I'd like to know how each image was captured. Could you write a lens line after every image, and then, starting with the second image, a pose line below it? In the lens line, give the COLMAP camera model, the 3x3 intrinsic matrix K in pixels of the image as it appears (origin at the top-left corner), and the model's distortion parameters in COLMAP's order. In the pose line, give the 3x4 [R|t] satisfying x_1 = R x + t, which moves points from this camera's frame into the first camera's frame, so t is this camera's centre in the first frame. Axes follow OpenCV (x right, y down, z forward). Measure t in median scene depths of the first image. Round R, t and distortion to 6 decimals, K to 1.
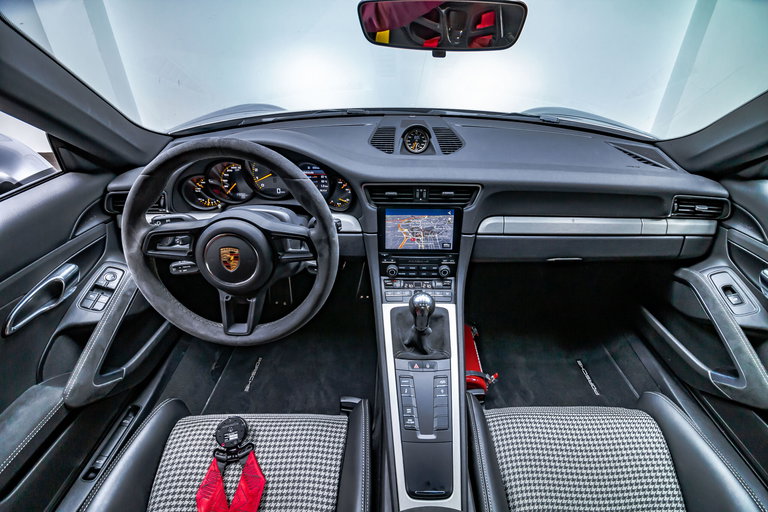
lens RADIAL K [[374.2, 0, 381.6], [0, 374.2, 254.1], [0, 0, 1]] dist [-0.008813, -0.002426]
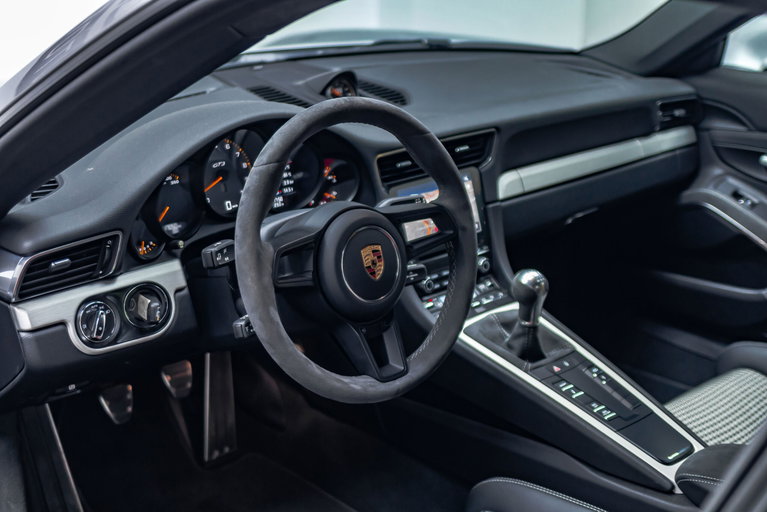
lens RADIAL K [[1328.5, 0, 379.6], [0, 1328.5, 254.0], [0, 0, 1]] dist [-0.153709, 0.000000]
pose [[0.714517, -0.221879, 0.663502, -1.595843], [0.364894, 0.927357, -0.082837, 0.164082], [-0.596924, 0.301296, 0.743574, -0.670473]]
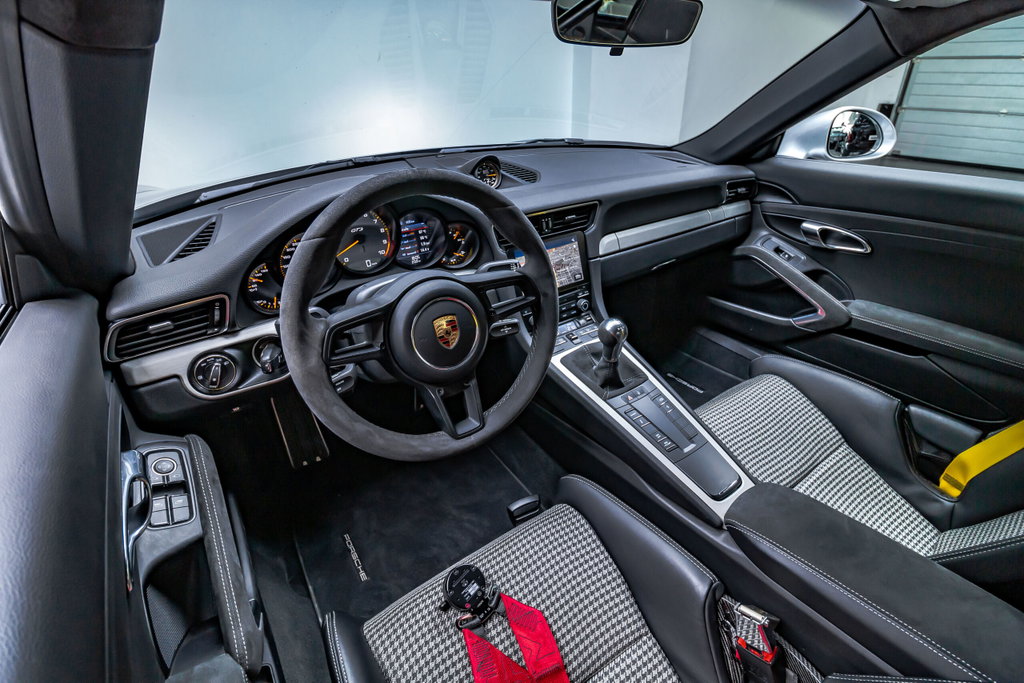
lens RADIAL K [[498.9, 0, 517.5], [0, 498.9, 343.1], [0, 0, 1]] dist [-0.008813, -0.002426]
pose [[0.806029, -0.304483, 0.507550, -0.625994], [0.329679, 0.943147, 0.042245, 0.030363], [-0.491557, 0.133278, 0.860586, 0.068216]]
